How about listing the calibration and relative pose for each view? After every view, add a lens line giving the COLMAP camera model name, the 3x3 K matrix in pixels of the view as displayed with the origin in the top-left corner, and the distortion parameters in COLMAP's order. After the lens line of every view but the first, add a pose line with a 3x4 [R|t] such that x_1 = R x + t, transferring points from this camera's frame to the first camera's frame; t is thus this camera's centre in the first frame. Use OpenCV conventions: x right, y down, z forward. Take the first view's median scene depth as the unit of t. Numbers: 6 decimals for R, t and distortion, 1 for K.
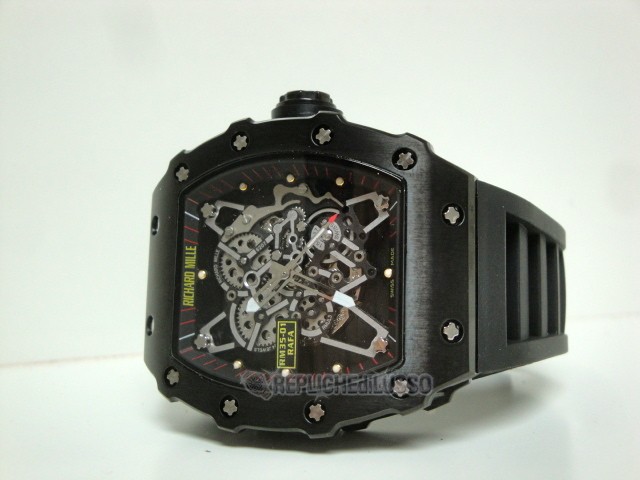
lens RADIAL K [[807.6, 0, 324.0], [0, 807.6, 241.5], [0, 0, 1]] dist [-0.043626, 0.000000]
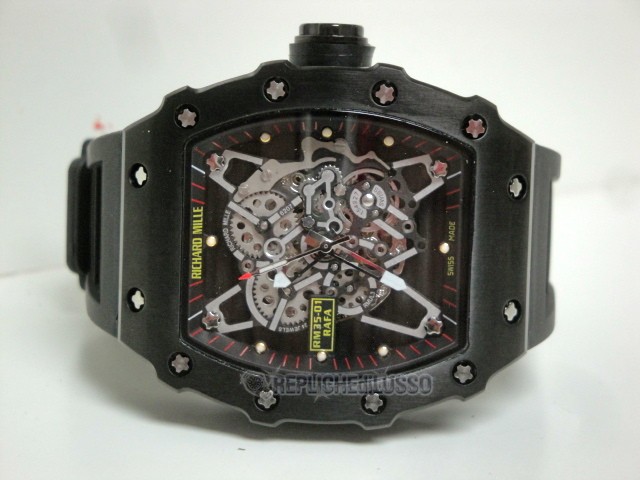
lens RADIAL K [[1361.7, 0, 313.5], [0, 1361.7, 241.7], [0, 0, 1]] dist [0.230815, 0.000000]
pose [[0.928470, -0.022024, 0.370754, -0.598632], [-0.053467, 0.979916, 0.192107, -0.244094], [-0.367539, -0.198189, 0.908645, -0.330010]]
